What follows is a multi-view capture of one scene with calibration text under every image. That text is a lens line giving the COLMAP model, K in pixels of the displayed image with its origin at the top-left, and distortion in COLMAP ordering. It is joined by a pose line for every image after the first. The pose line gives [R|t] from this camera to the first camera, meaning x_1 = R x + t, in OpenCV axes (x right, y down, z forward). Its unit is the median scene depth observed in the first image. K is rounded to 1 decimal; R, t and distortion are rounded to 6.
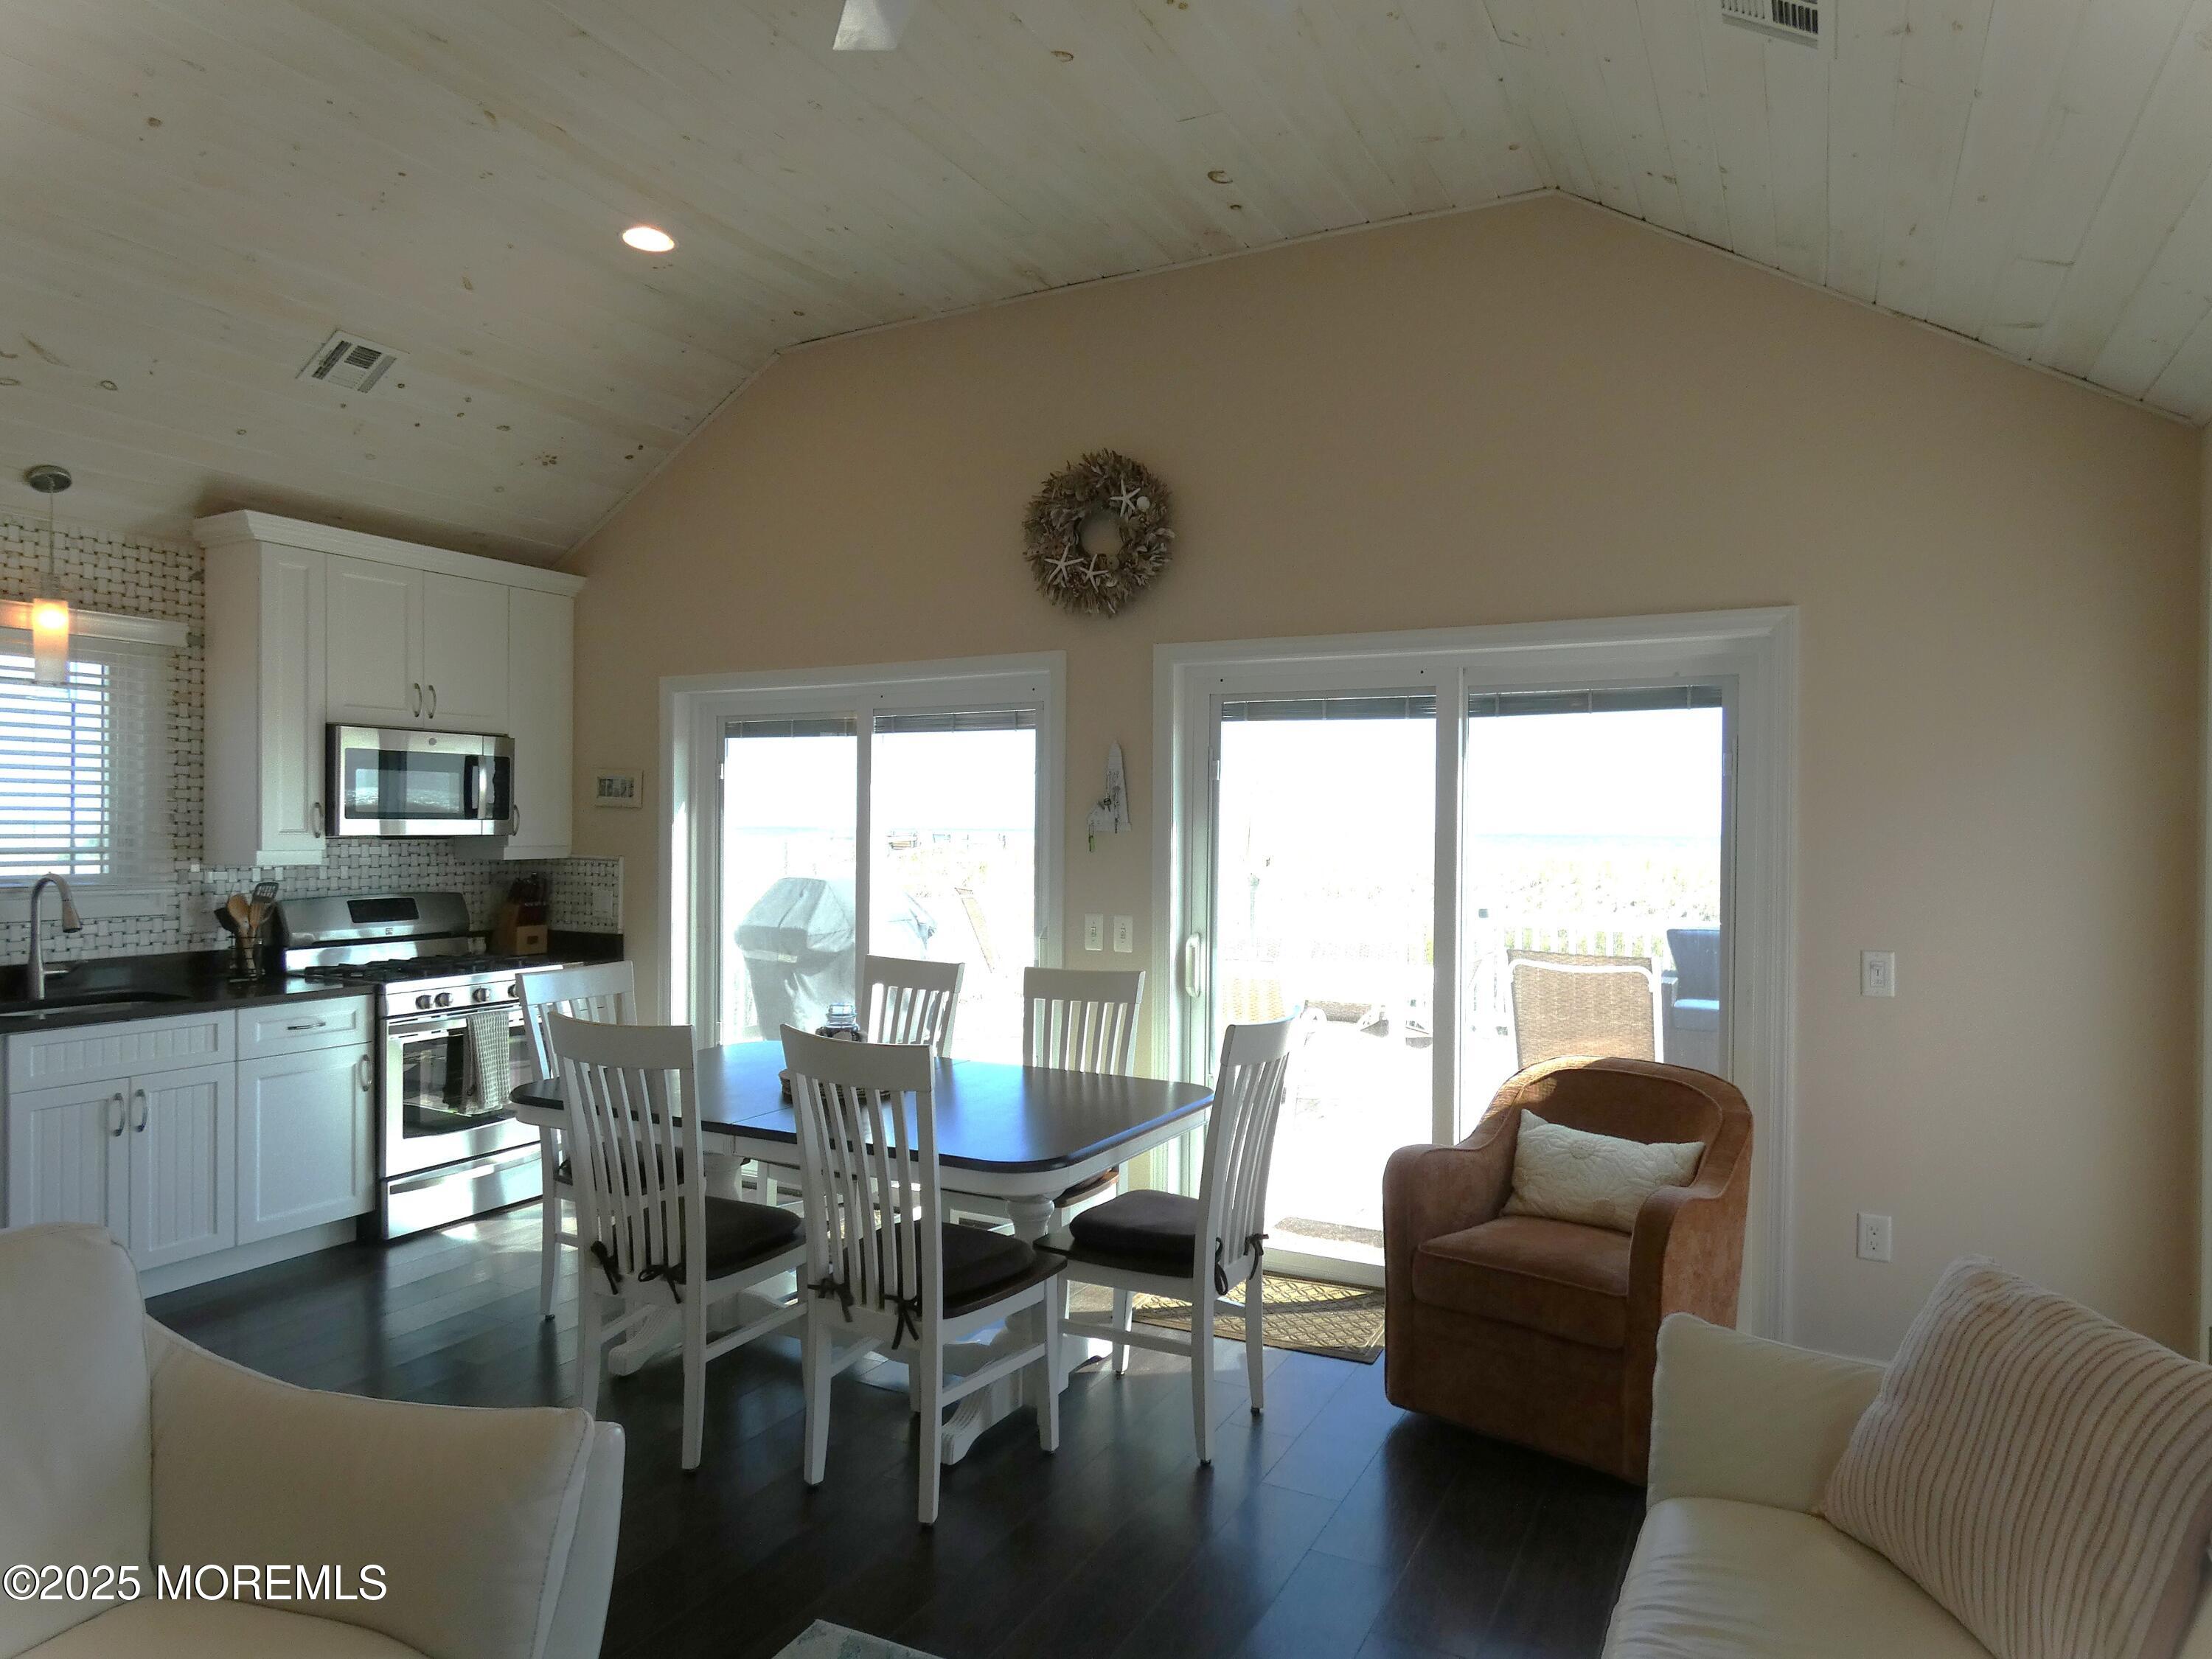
lens RADIAL K [[1323.3, 0, 1098.3], [0, 1323.3, 833.3], [0, 0, 1]] dist [-0.004064, 0.000511]
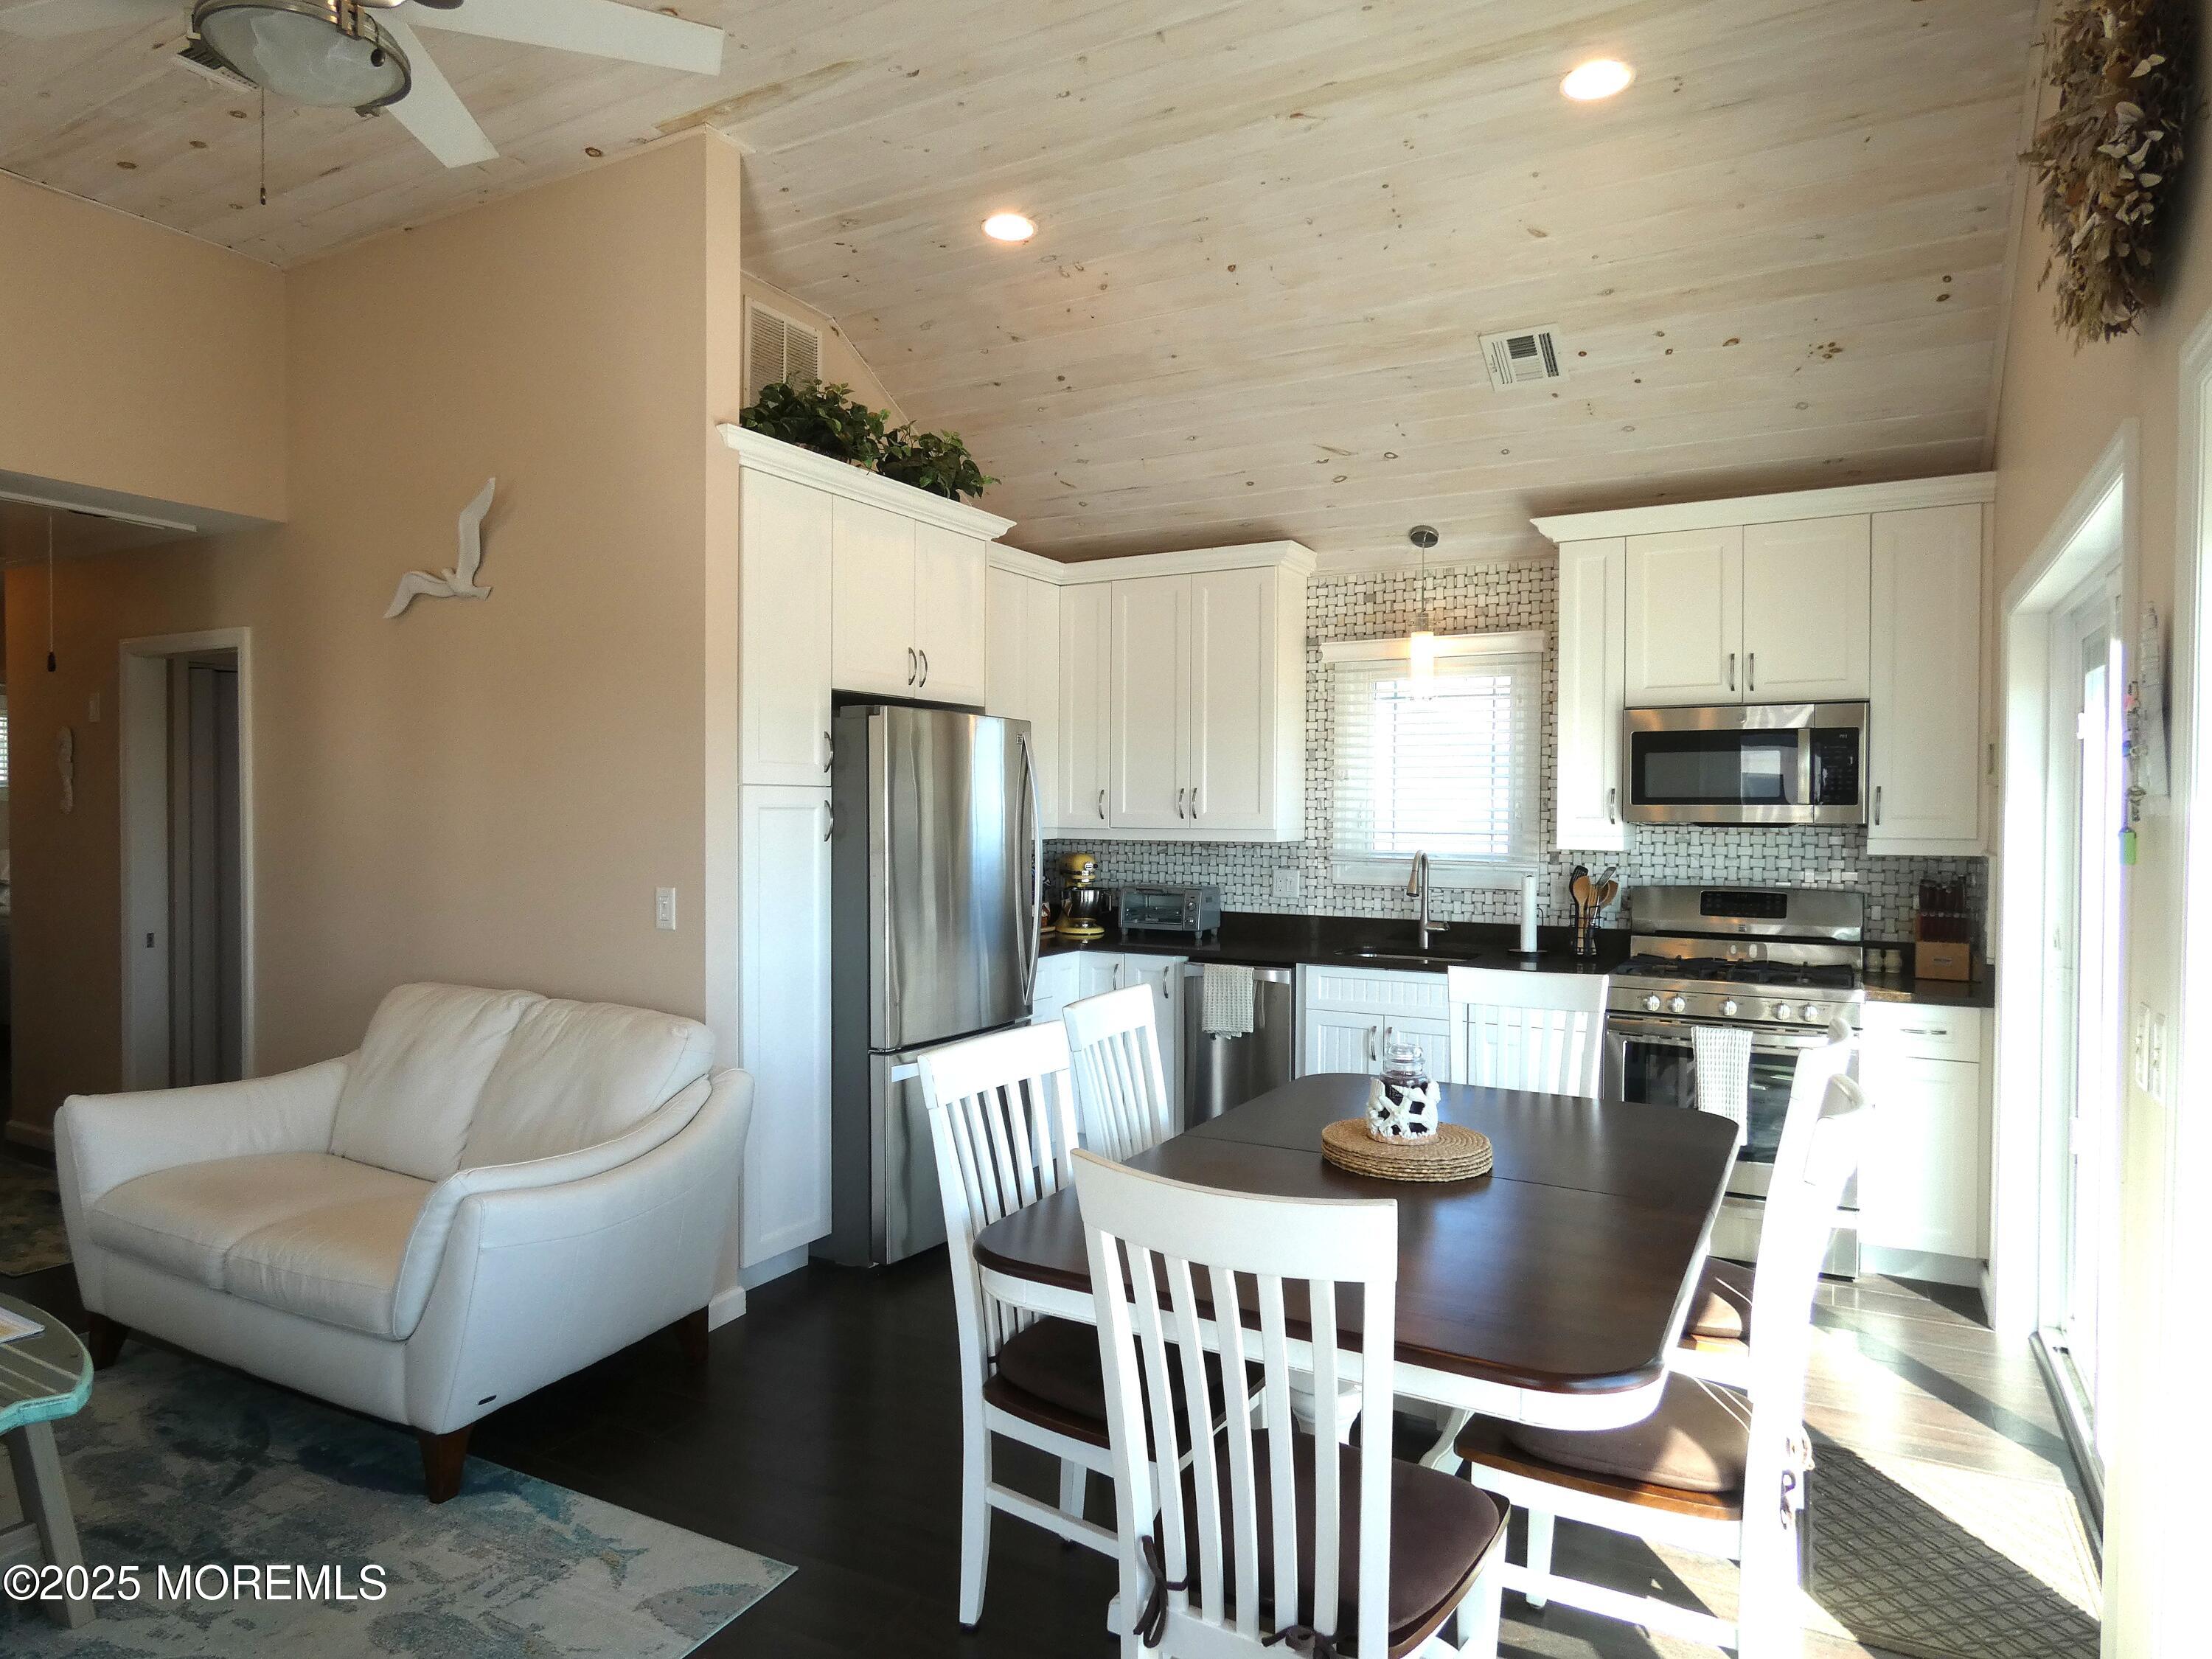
lens RADIAL K [[1313.5, 0, 1137.4], [0, 1313.5, 827.6], [0, 0, 1]] dist [-0.035850, -0.000059]
pose [[-0.018951, 0.007406, -0.999793, 0.410137], [-0.011264, 0.999908, 0.007620, 0.002910], [0.999757, 0.011407, -0.018865, 0.666884]]
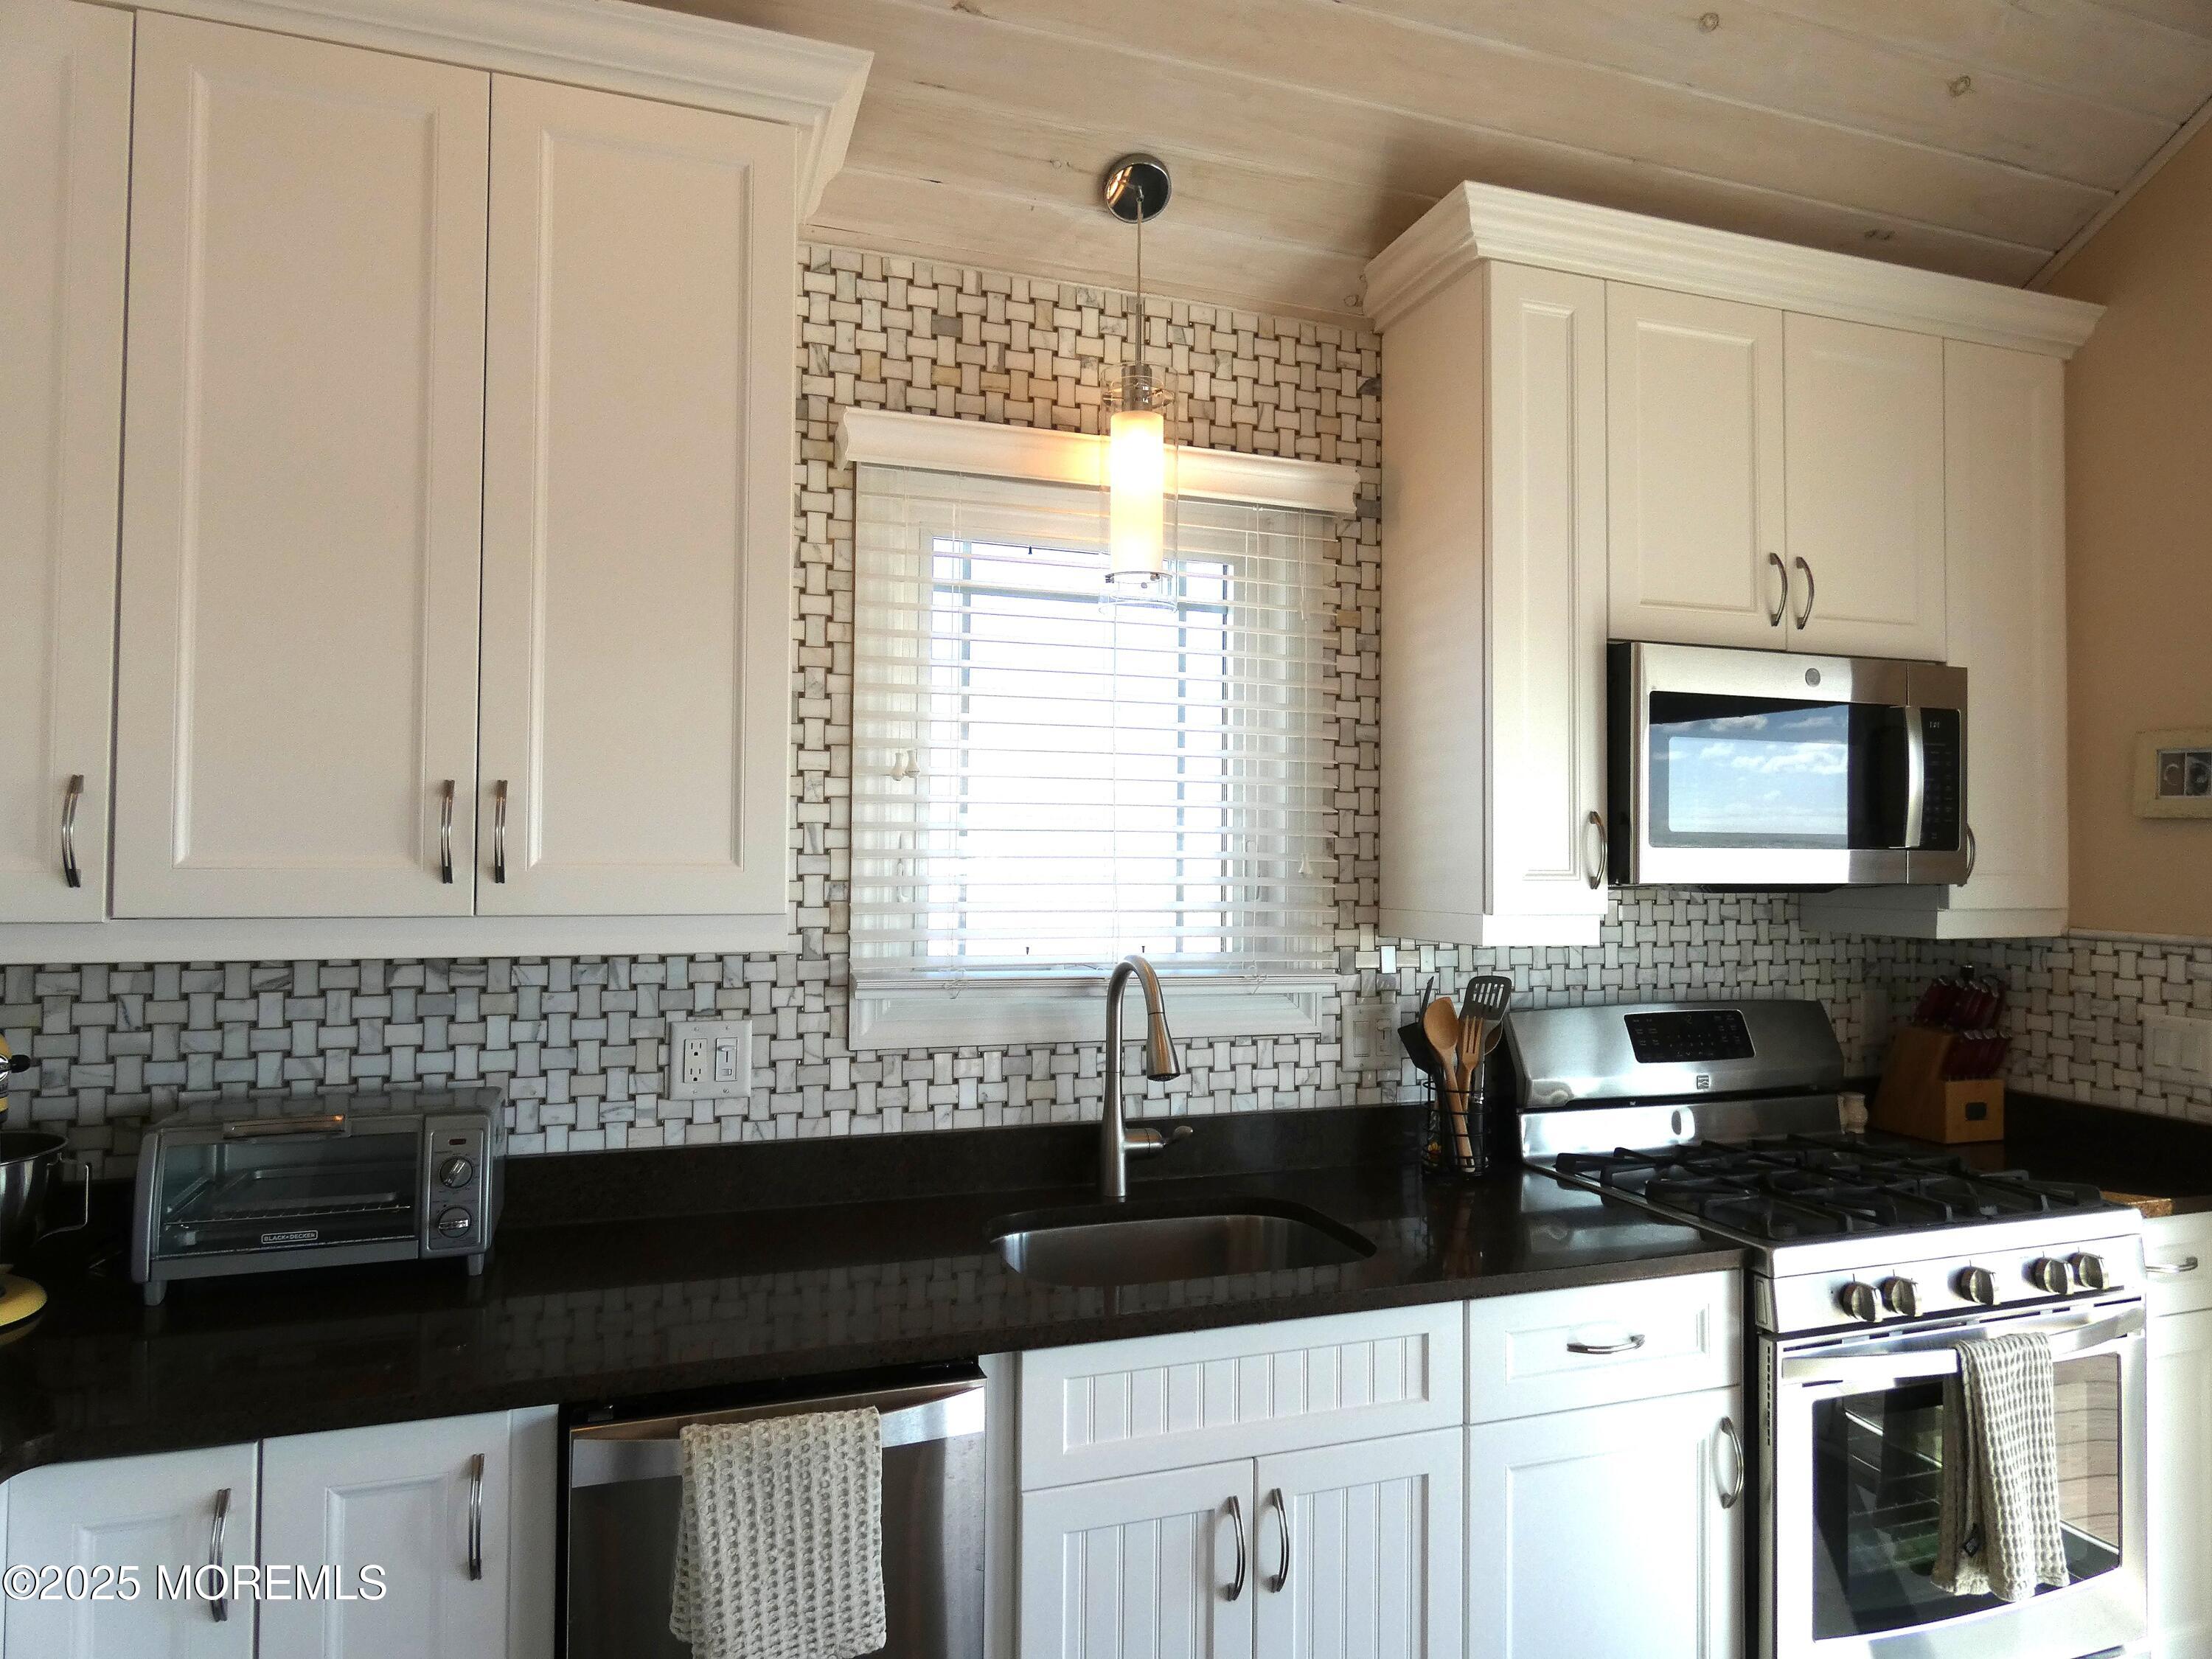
lens RADIAL K [[1323.3, 0, 1098.3], [0, 1323.3, 833.3], [0, 0, 1]] dist [-0.004064, 0.000511]
pose [[0.718658, -0.017326, -0.695148, -0.398812], [-0.006722, 0.999470, -0.031861, 0.000282], [0.695331, 0.027570, 0.718160, 0.553785]]
